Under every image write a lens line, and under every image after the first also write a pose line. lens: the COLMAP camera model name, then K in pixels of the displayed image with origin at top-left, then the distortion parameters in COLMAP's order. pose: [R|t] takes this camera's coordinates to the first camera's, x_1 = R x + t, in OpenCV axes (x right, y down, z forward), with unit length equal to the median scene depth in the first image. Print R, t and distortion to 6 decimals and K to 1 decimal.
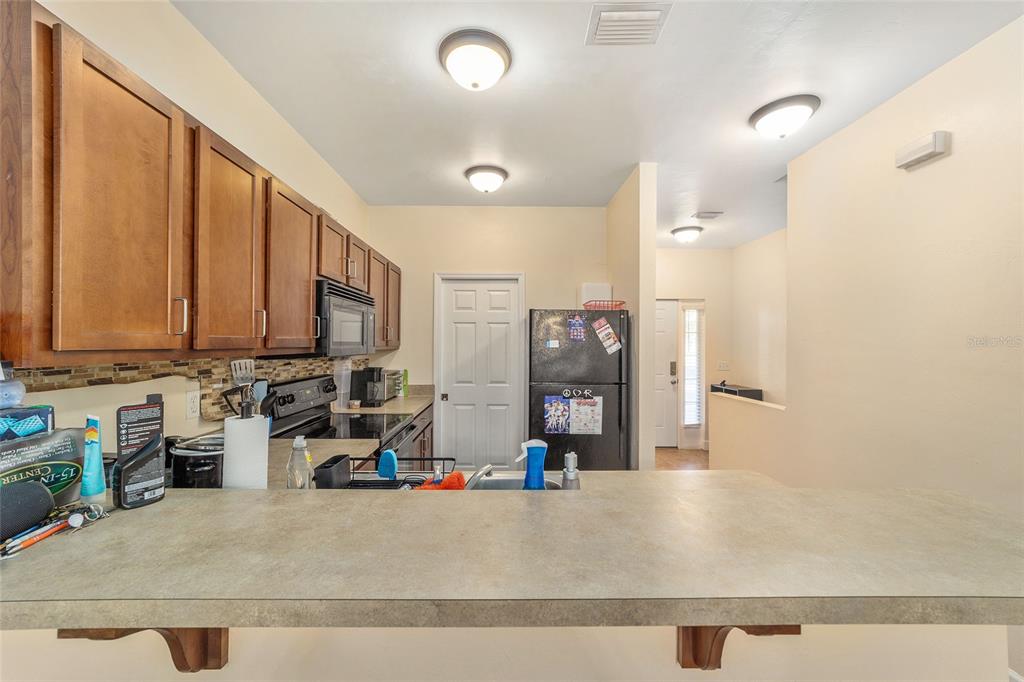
lens RADIAL K [[393.6, 0, 505.2], [0, 393.6, 342.7], [0, 0, 1]] dist [-0.016637, 0.008017]
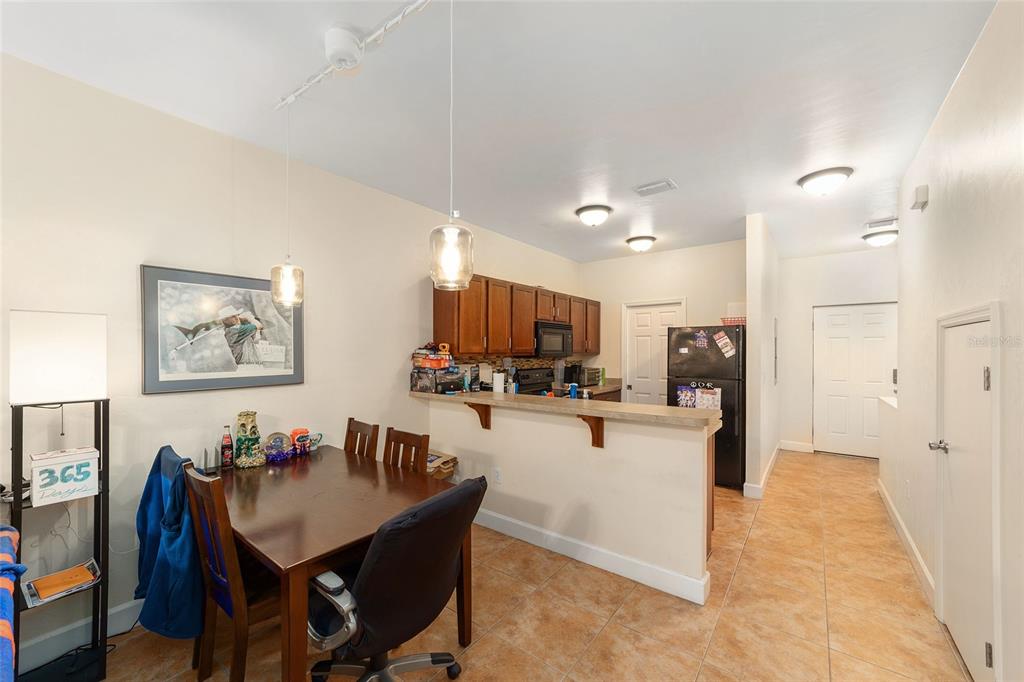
lens RADIAL K [[393.6, 0, 506.8], [0, 393.6, 355.1], [0, 0, 1]] dist [-0.016637, 0.008017]
pose [[0.782181, 0.001878, -0.623048, 0.517456], [0.005671, 0.999933, 0.010132, 0.001606], [0.623025, -0.011458, 0.782118, -0.550107]]
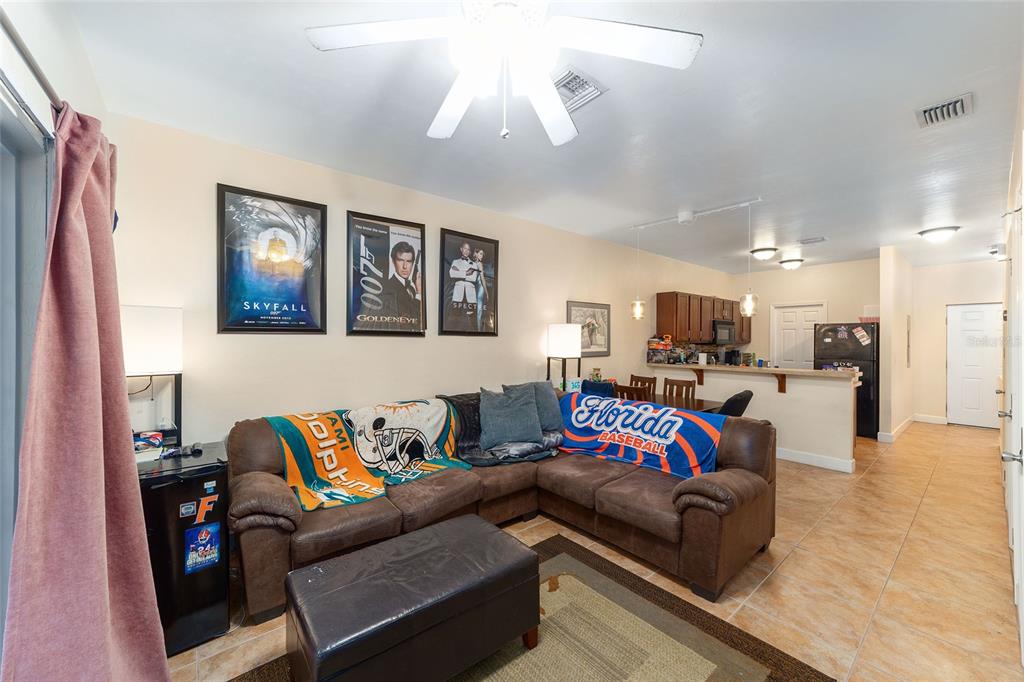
lens RADIAL K [[393.6, 0, 506.4], [0, 393.6, 340.6], [0, 0, 1]] dist [-0.016637, 0.008017]
pose [[0.625316, -0.000157, -0.780372, 0.672135], [0.000009, 1.000000, -0.000194, 0.006112], [0.780372, 0.000114, 0.625316, -1.616077]]
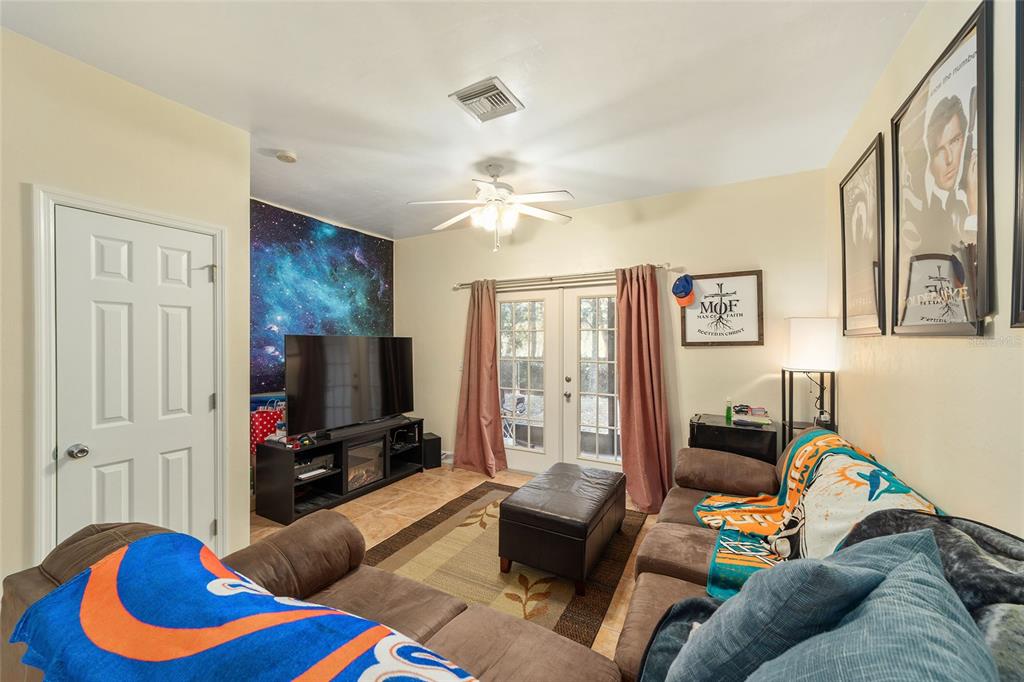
lens RADIAL K [[393.6, 0, 507.4], [0, 393.6, 340.6], [0, 0, 1]] dist [-0.016637, 0.008017]
pose [[-0.874349, -0.001529, 0.485295, -0.195889], [-0.002672, 0.999995, -0.001665, 0.000535], [-0.485290, -0.002753, -0.874349, -0.470073]]
